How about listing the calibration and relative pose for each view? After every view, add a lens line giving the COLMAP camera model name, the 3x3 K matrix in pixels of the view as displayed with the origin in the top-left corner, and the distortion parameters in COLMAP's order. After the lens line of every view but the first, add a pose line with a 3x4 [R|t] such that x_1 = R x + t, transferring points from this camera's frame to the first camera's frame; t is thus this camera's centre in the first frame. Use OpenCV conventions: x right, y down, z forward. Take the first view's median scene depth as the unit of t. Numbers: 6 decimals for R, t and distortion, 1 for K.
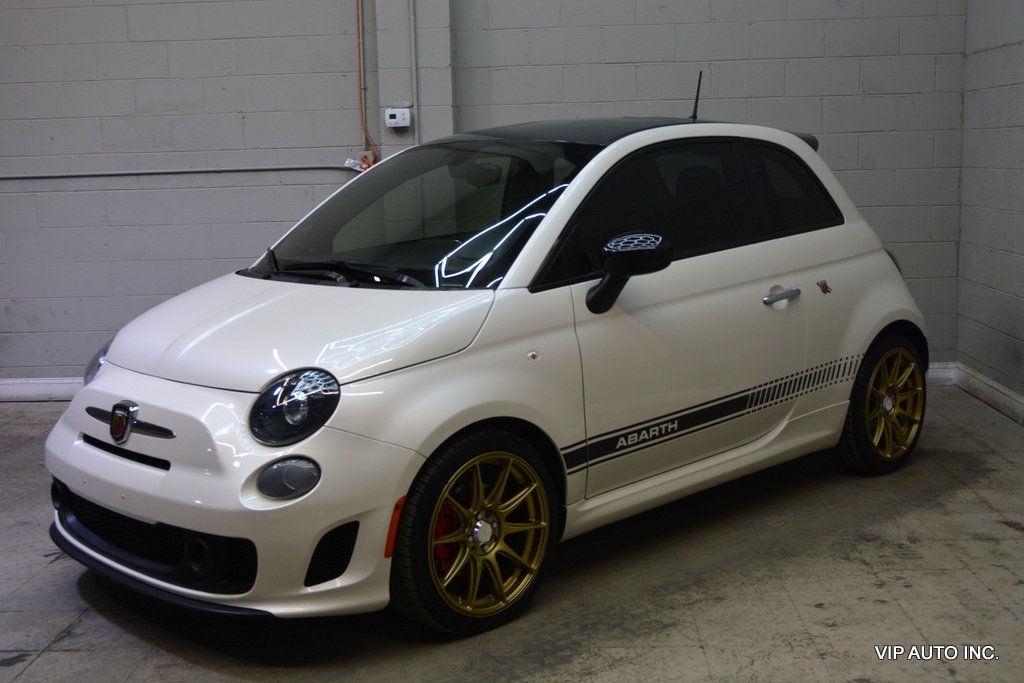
lens RADIAL K [[1245.5, 0, 511.8], [0, 1245.5, 345.1], [0, 0, 1]] dist [-0.027177, 0.000000]
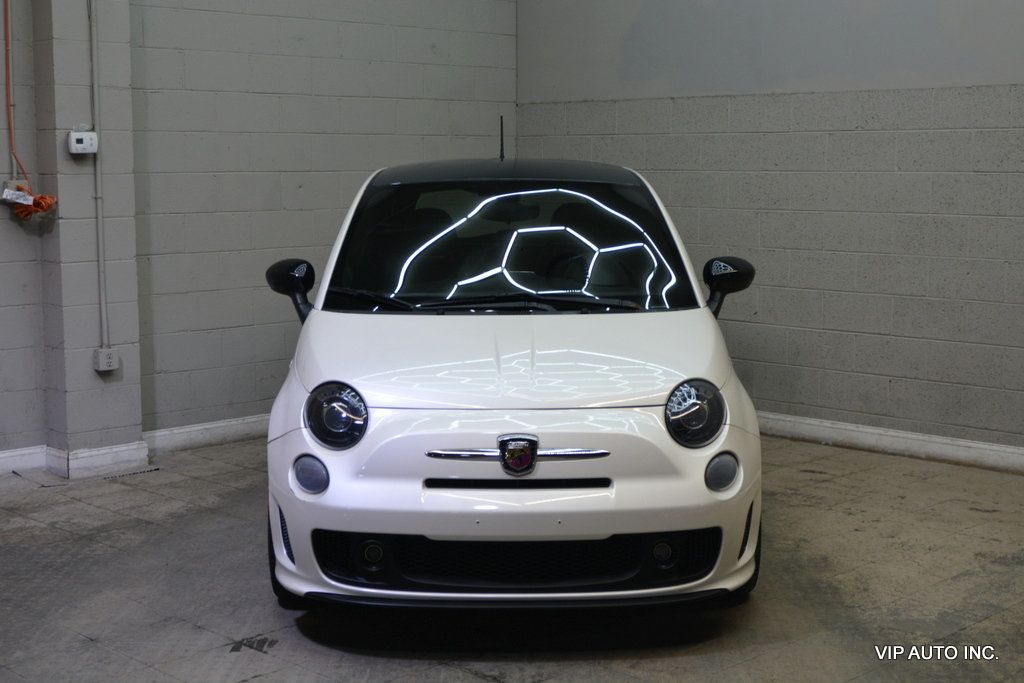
lens RADIAL K [[1498.2, 0, 517.9], [0, 1498.2, 351.4], [0, 0, 1]] dist [-0.020735, 0.000000]
pose [[0.651326, -0.072178, 0.755357, -1.115466], [0.099902, 0.994957, 0.008930, -0.030060], [-0.752193, 0.069646, 0.655252, 0.174680]]
